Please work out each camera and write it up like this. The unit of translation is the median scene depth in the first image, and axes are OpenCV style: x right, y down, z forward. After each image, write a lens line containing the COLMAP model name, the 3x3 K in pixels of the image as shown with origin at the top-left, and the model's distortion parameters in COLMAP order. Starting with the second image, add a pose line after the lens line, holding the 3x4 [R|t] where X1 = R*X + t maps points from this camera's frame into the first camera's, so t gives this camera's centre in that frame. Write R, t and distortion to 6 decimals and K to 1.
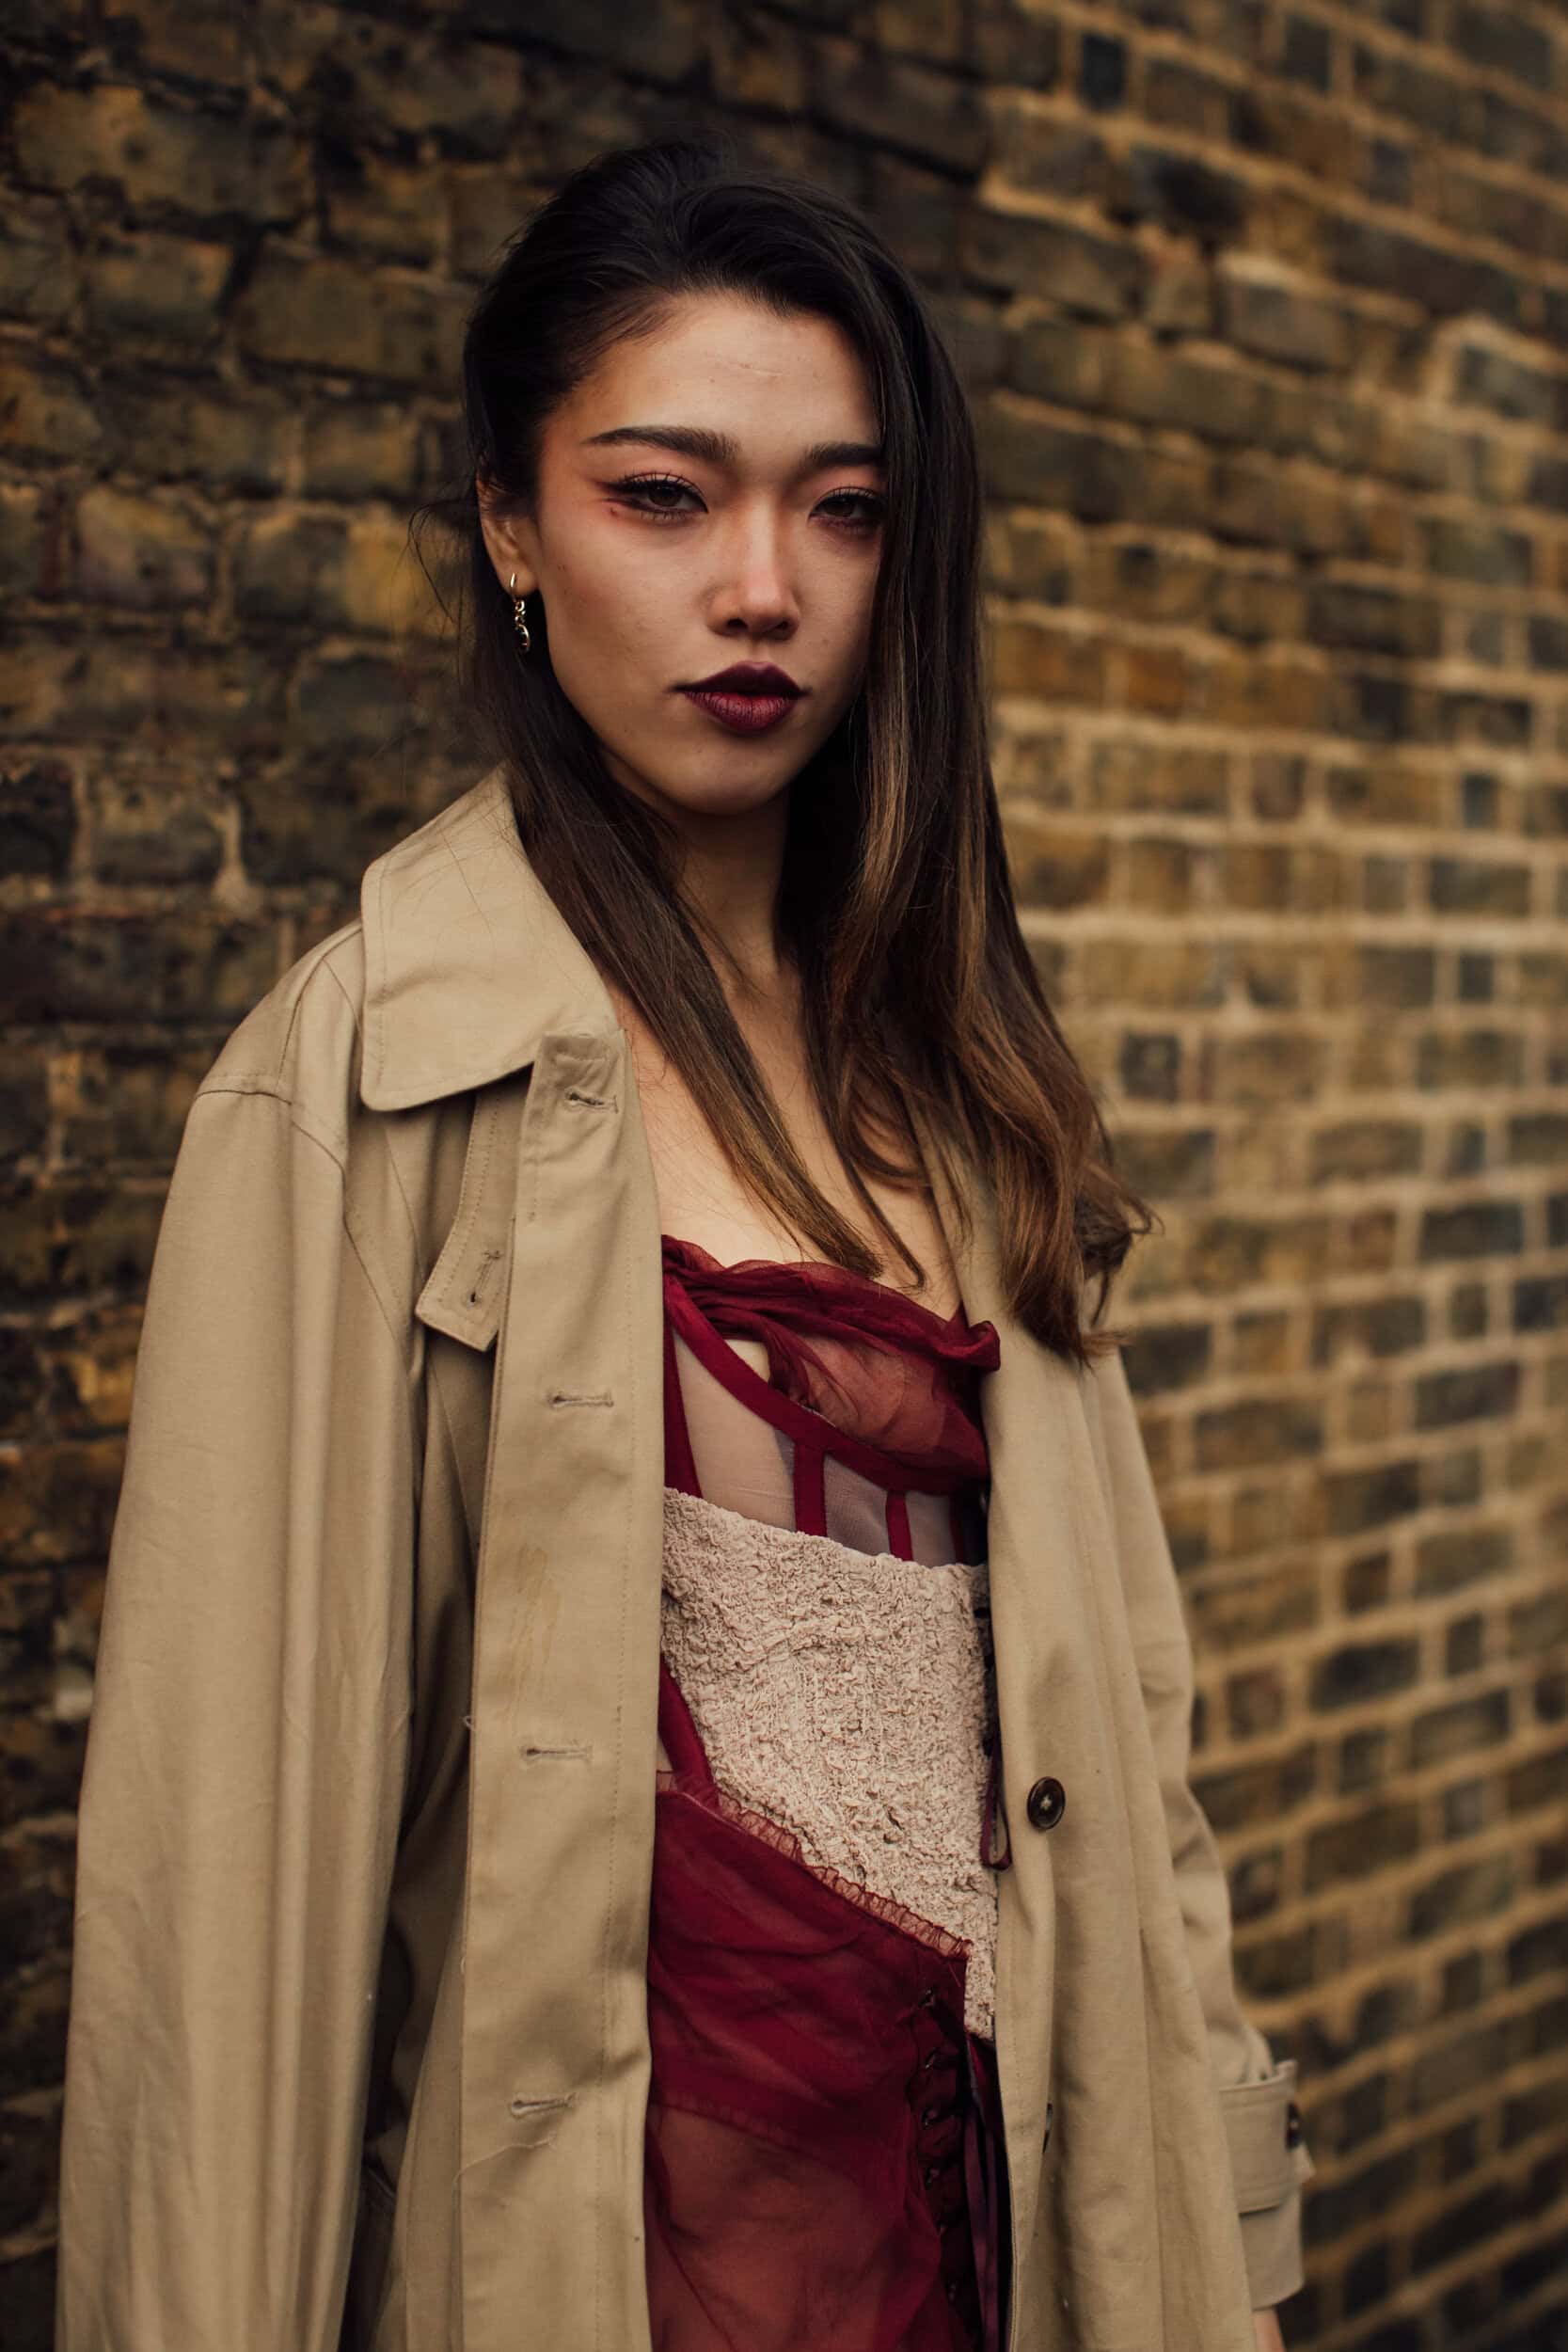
lens RADIAL K [[3644.9, 0, 781.5], [0, 3644.9, 1106.6], [0, 0, 1]] dist [-0.138389, 0.000000]
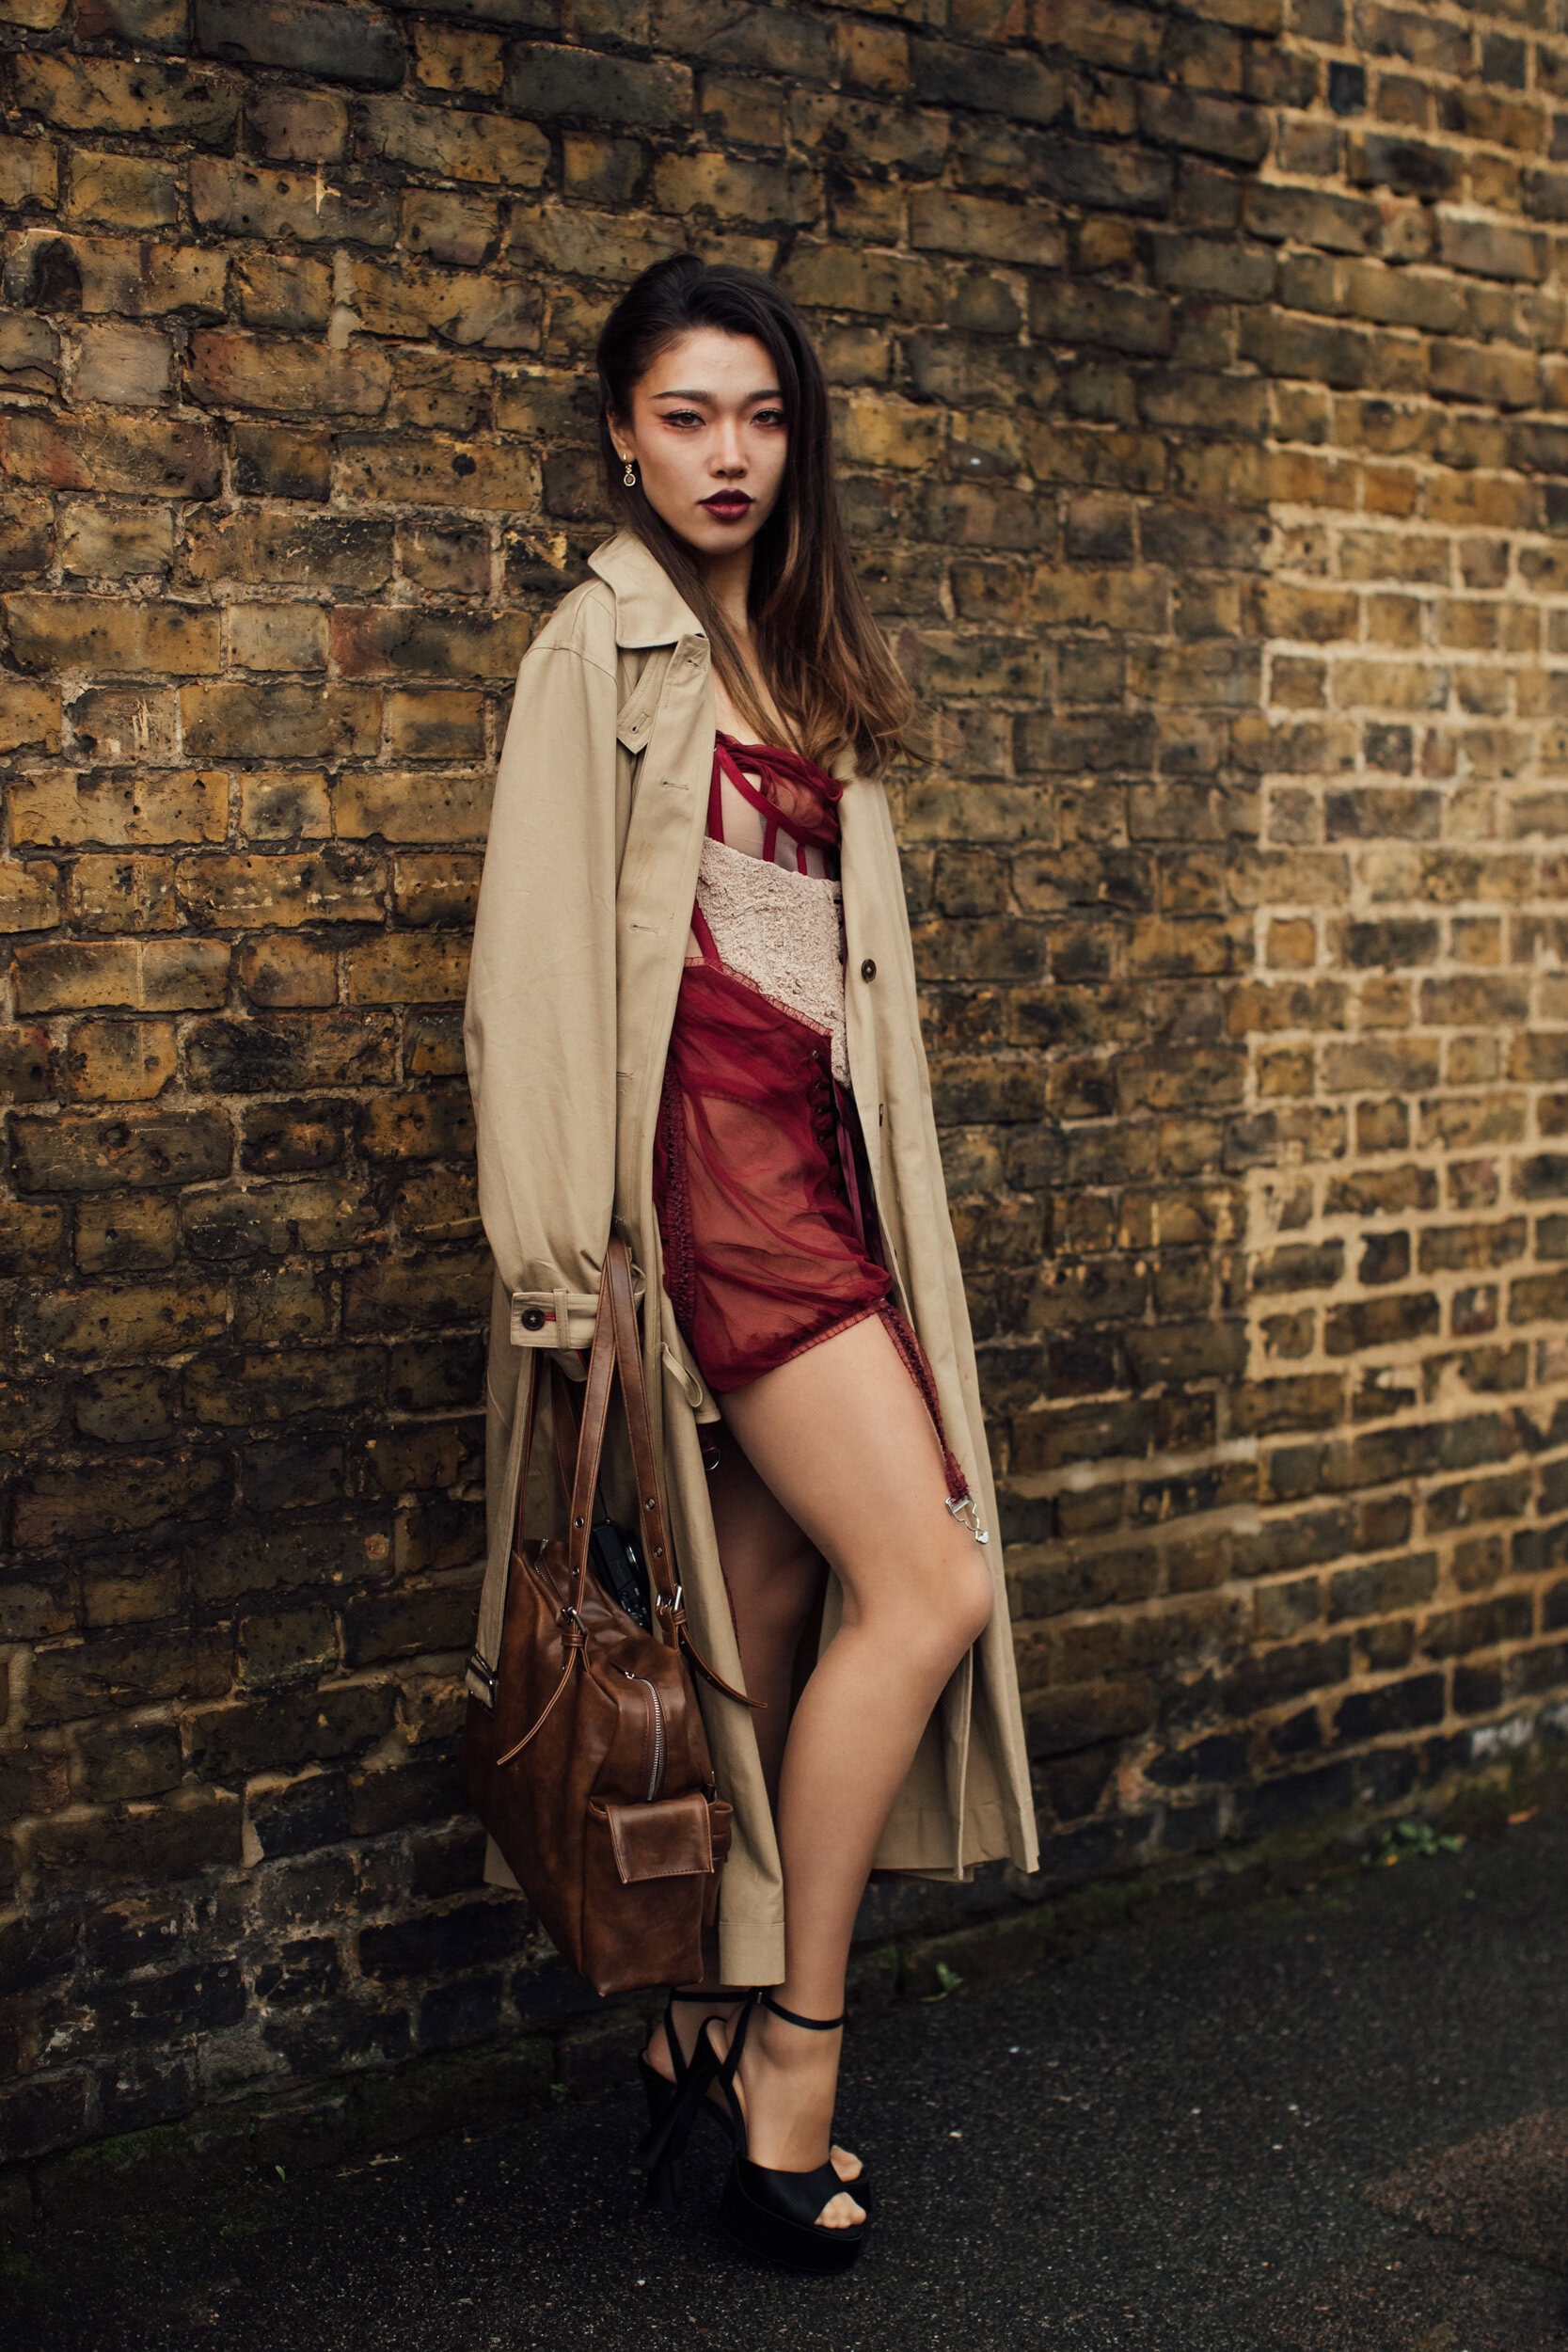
lens RADIAL K [[3644.9, 0, 791.0], [0, 3644.9, 1162.6], [0, 0, 1]] dist [-0.138389, 0.000000]
pose [[0.988112, 0.000895, -0.153734, 0.090720], [0.006460, 0.998858, 0.047336, 0.091382], [0.153601, -0.047766, 0.986978, -0.549581]]
